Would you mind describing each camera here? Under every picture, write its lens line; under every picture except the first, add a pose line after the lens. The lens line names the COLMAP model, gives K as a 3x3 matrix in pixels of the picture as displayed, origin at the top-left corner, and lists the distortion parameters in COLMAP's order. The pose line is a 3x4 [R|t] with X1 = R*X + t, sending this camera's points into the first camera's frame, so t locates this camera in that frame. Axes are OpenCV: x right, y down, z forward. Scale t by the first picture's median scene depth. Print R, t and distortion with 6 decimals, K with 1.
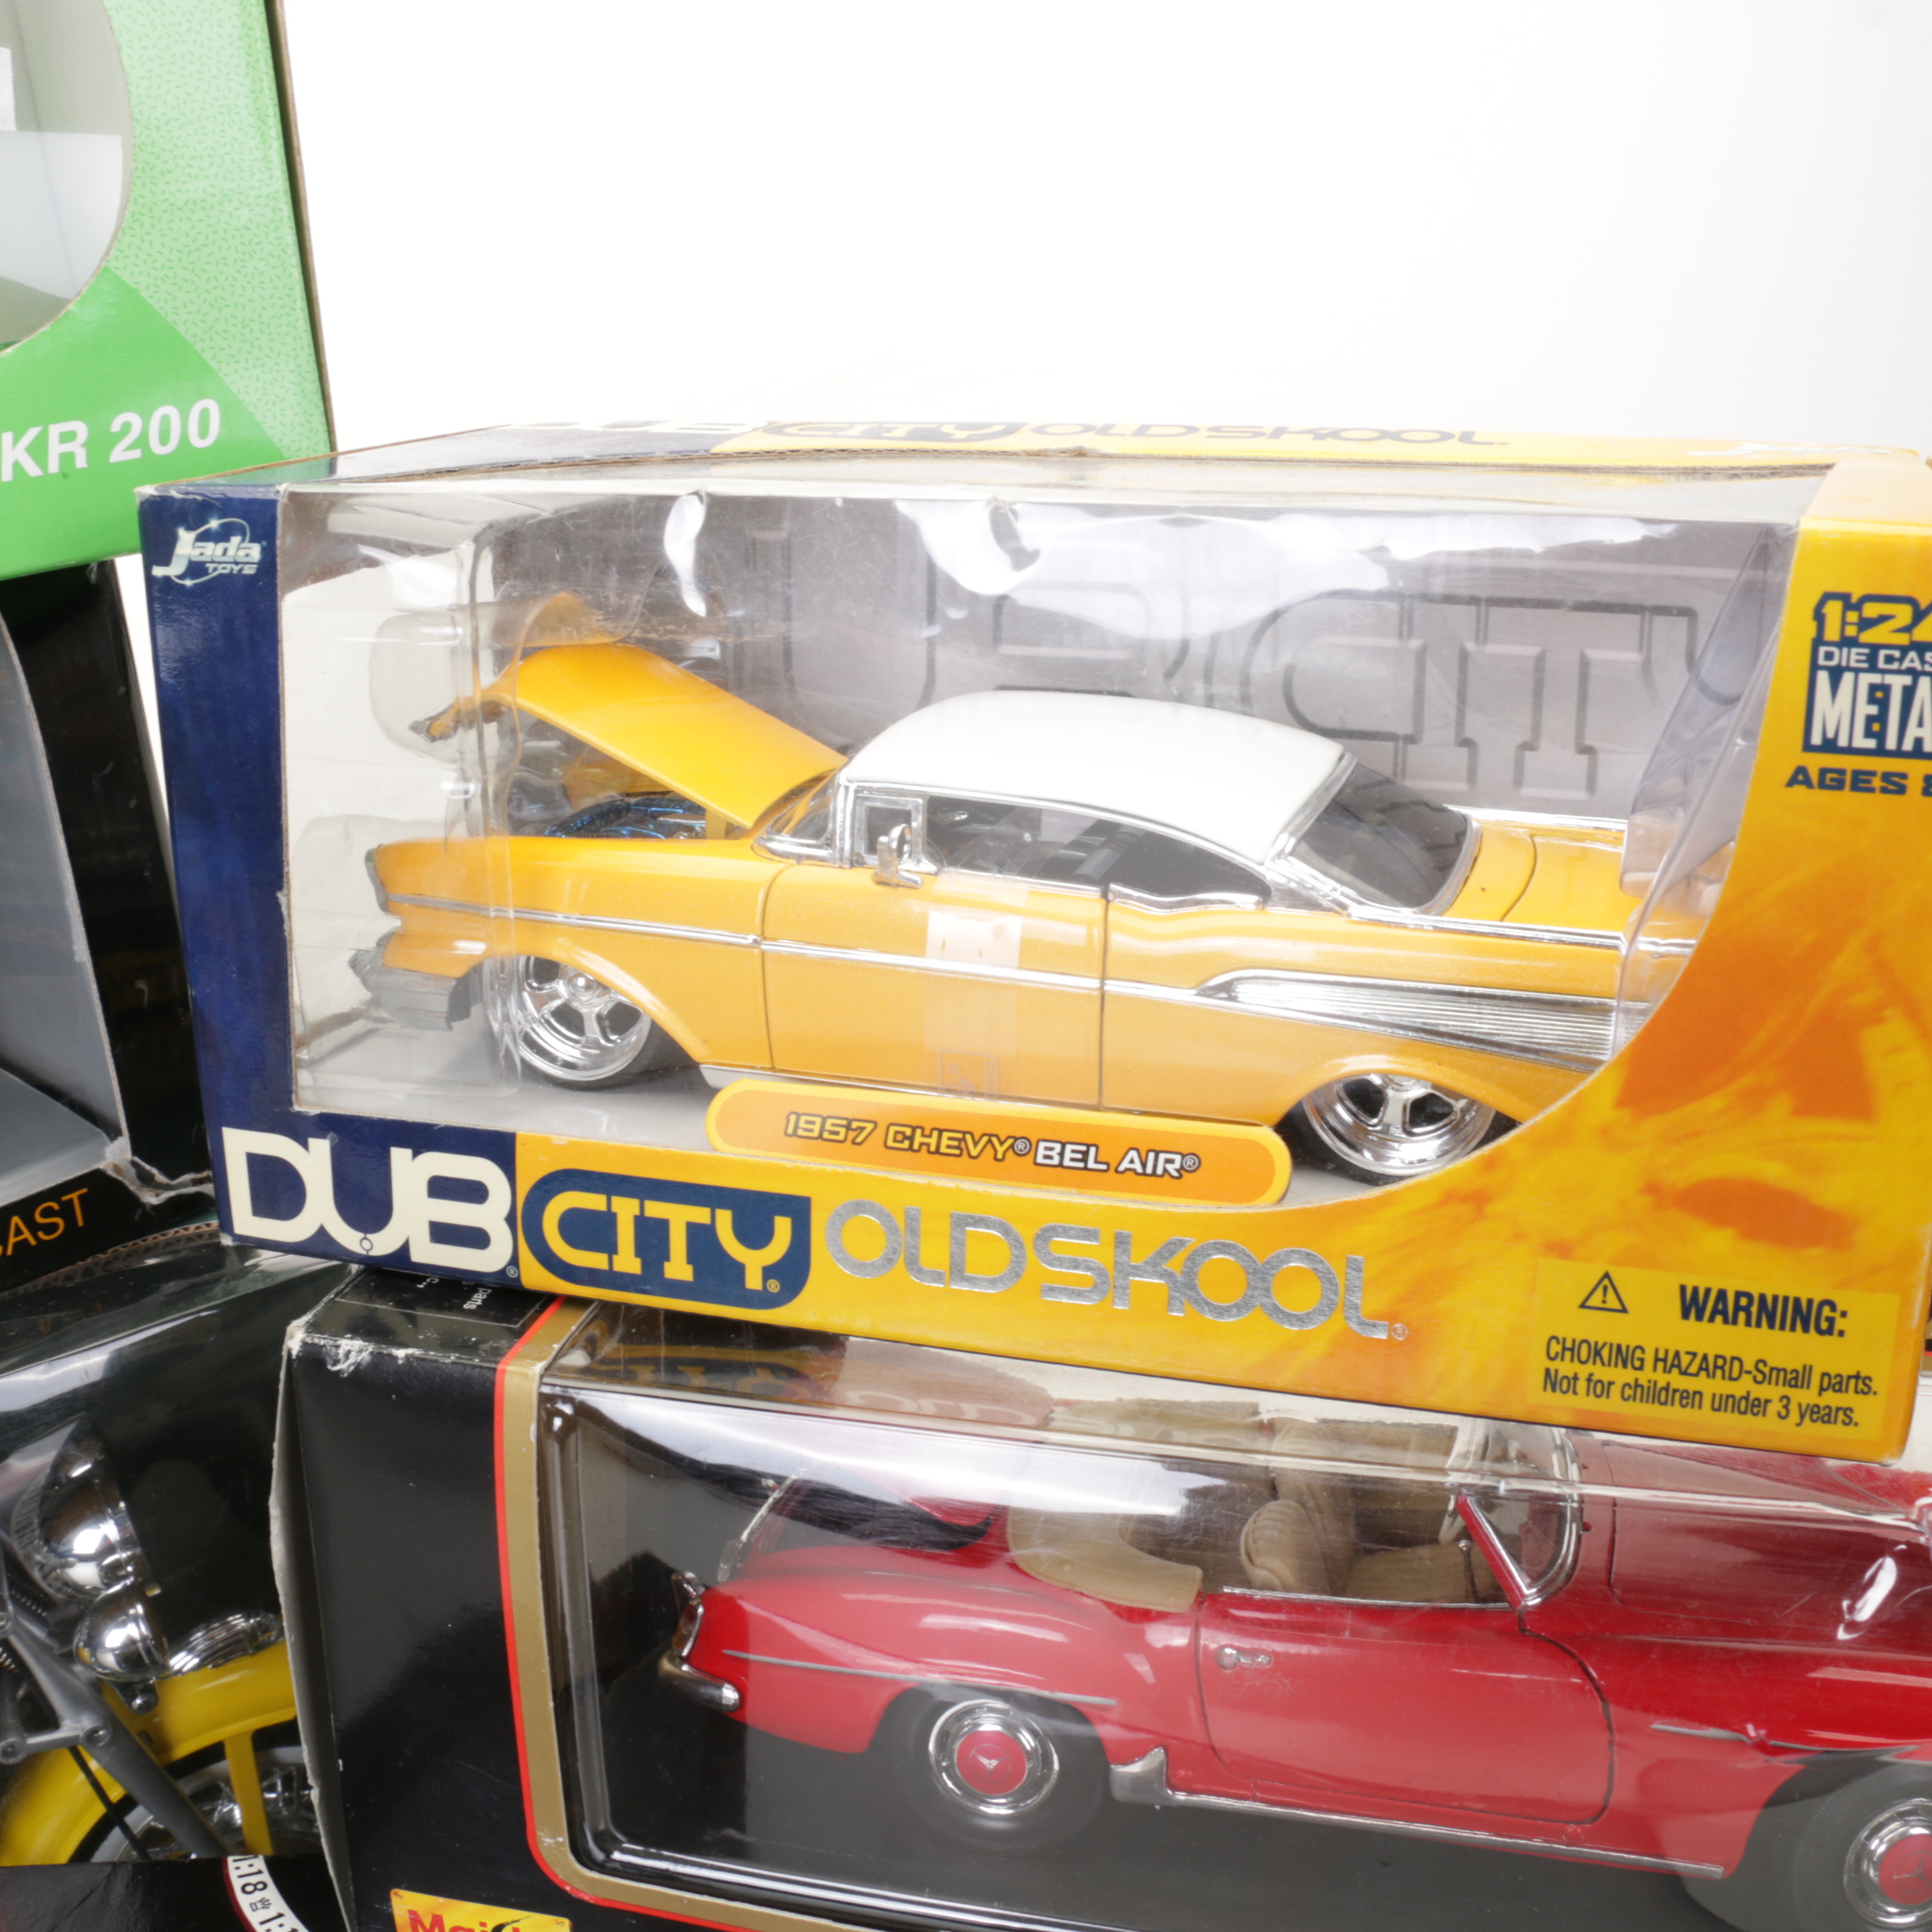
lens RADIAL K [[2363.4, 0, 945.9], [0, 2363.4, 960.6], [0, 0, 1]] dist [-0.157763, 0.000000]
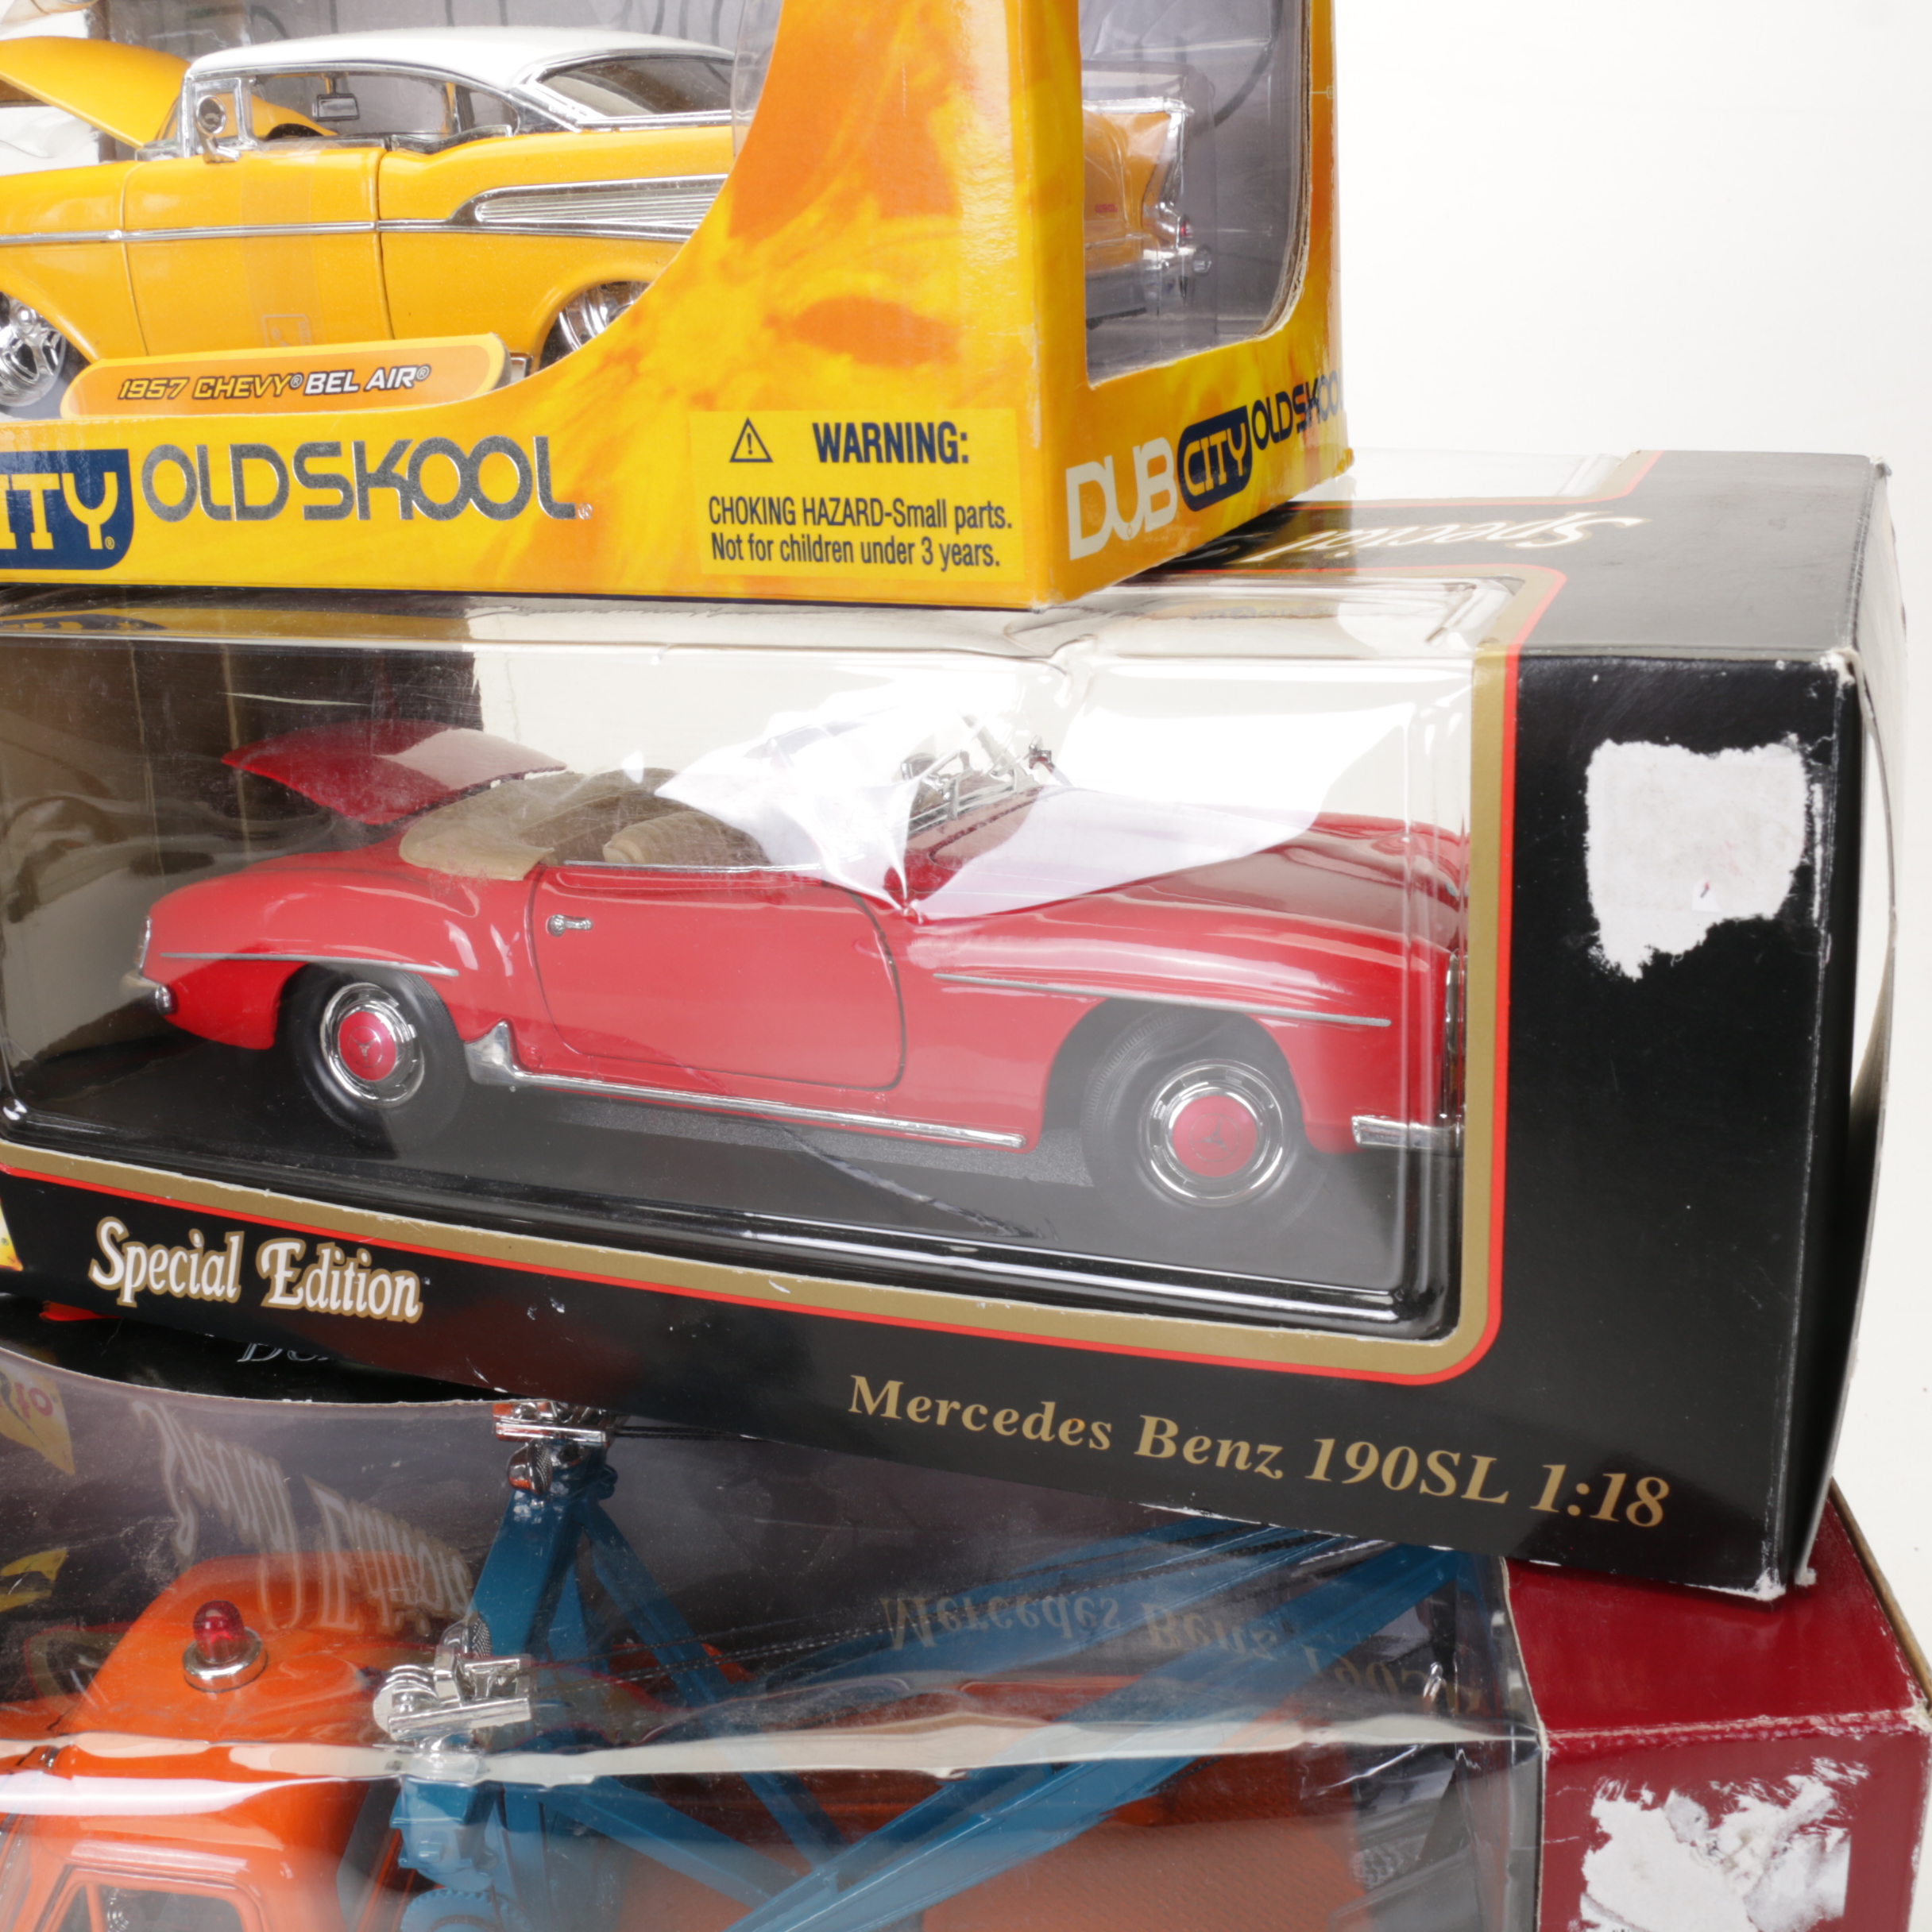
lens RADIAL K [[2363.4, 0, 975.0], [0, 2363.4, 972.7], [0, 0, 1]] dist [-0.157763, 0.000000]
pose [[0.987433, 0.002761, -0.158014, 0.530777], [0.003839, 0.999133, 0.041451, 0.323818], [0.157991, -0.041536, 0.986567, 0.036476]]
